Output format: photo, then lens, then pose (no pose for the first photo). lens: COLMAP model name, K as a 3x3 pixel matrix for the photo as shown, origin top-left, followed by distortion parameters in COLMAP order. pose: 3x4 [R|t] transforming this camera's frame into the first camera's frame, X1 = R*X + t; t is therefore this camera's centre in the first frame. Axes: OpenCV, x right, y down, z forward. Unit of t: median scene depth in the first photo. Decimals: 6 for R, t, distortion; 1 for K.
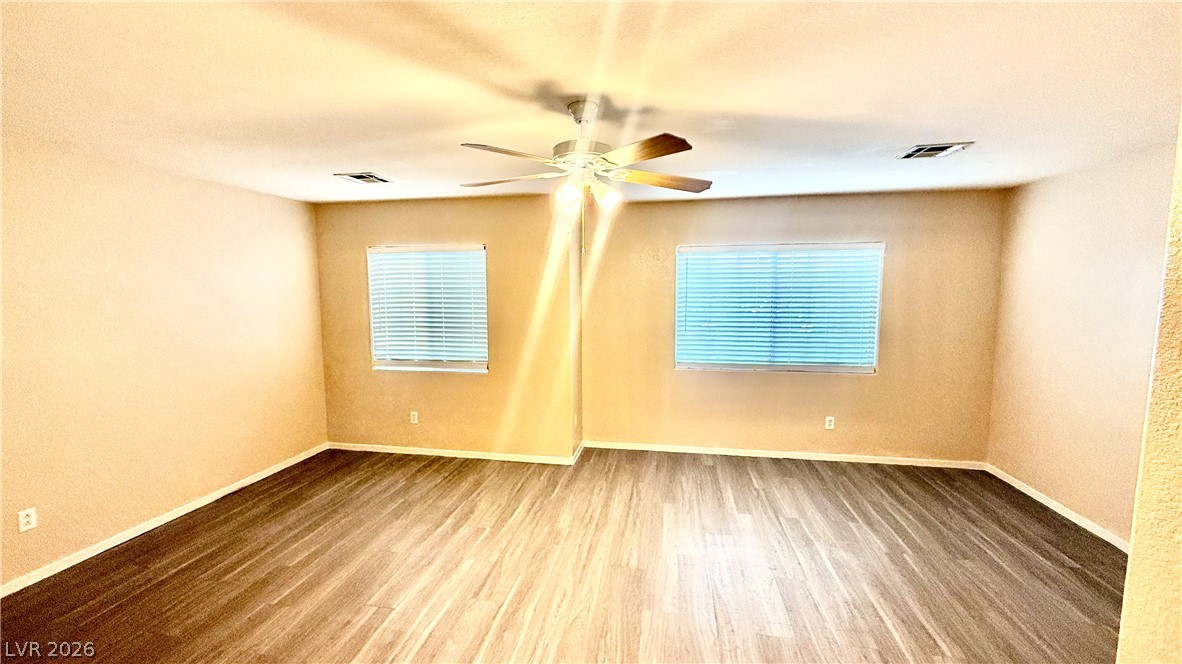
lens RADIAL K [[469.8, 0, 590.8], [0, 469.8, 330.1], [0, 0, 1]] dist [0.000598, -0.000244]
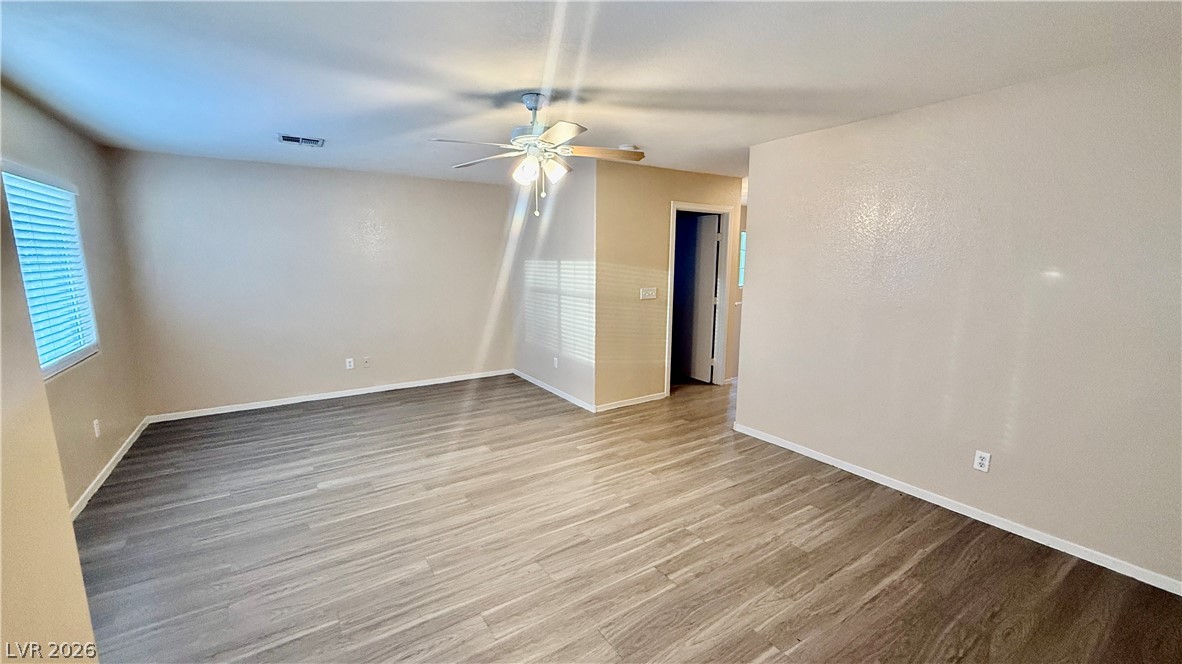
lens RADIAL K [[469.8, 0, 588.1], [0, 469.8, 330.5], [0, 0, 1]] dist [0.000598, -0.000244]
pose [[-0.683353, -0.109970, 0.721759, -0.737420], [0.062841, 0.976063, 0.208213, -0.079116], [-0.727379, 0.187639, -0.660085, 1.248869]]
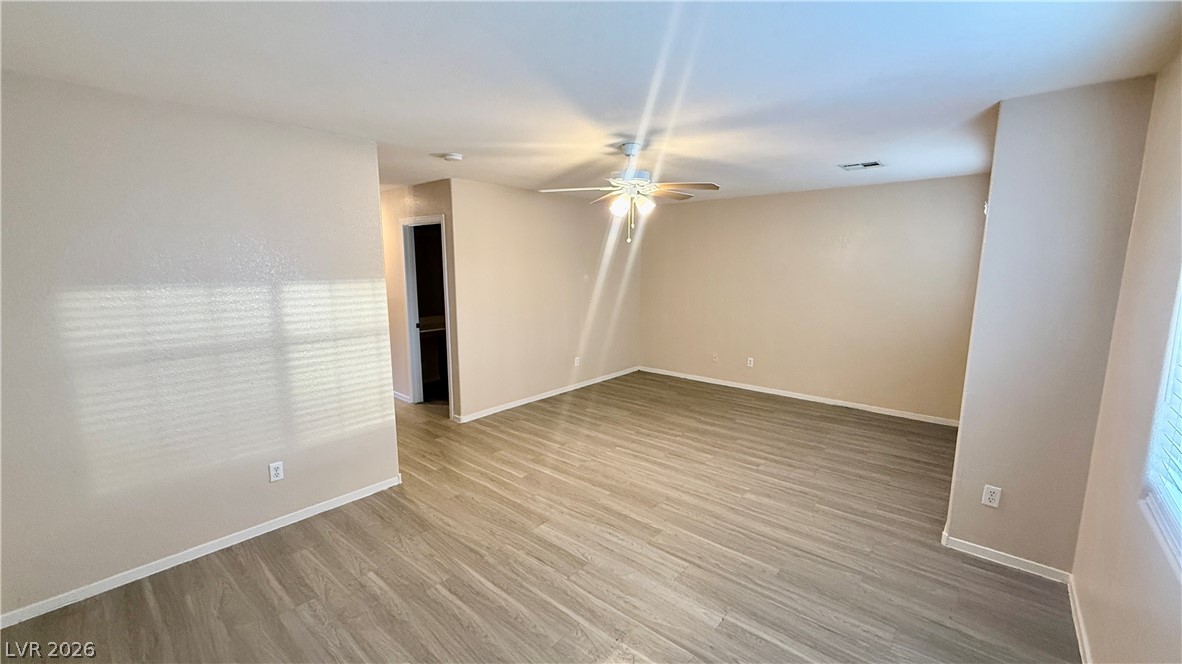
lens RADIAL K [[469.8, 0, 587.3], [0, 469.8, 338.6], [0, 0, 1]] dist [0.000598, -0.000244]
pose [[-0.520076, 0.139177, -0.842704, 0.962510], [-0.071476, 0.976082, 0.205316, -0.110323], [0.851124, 0.167013, -0.497689, 1.175243]]
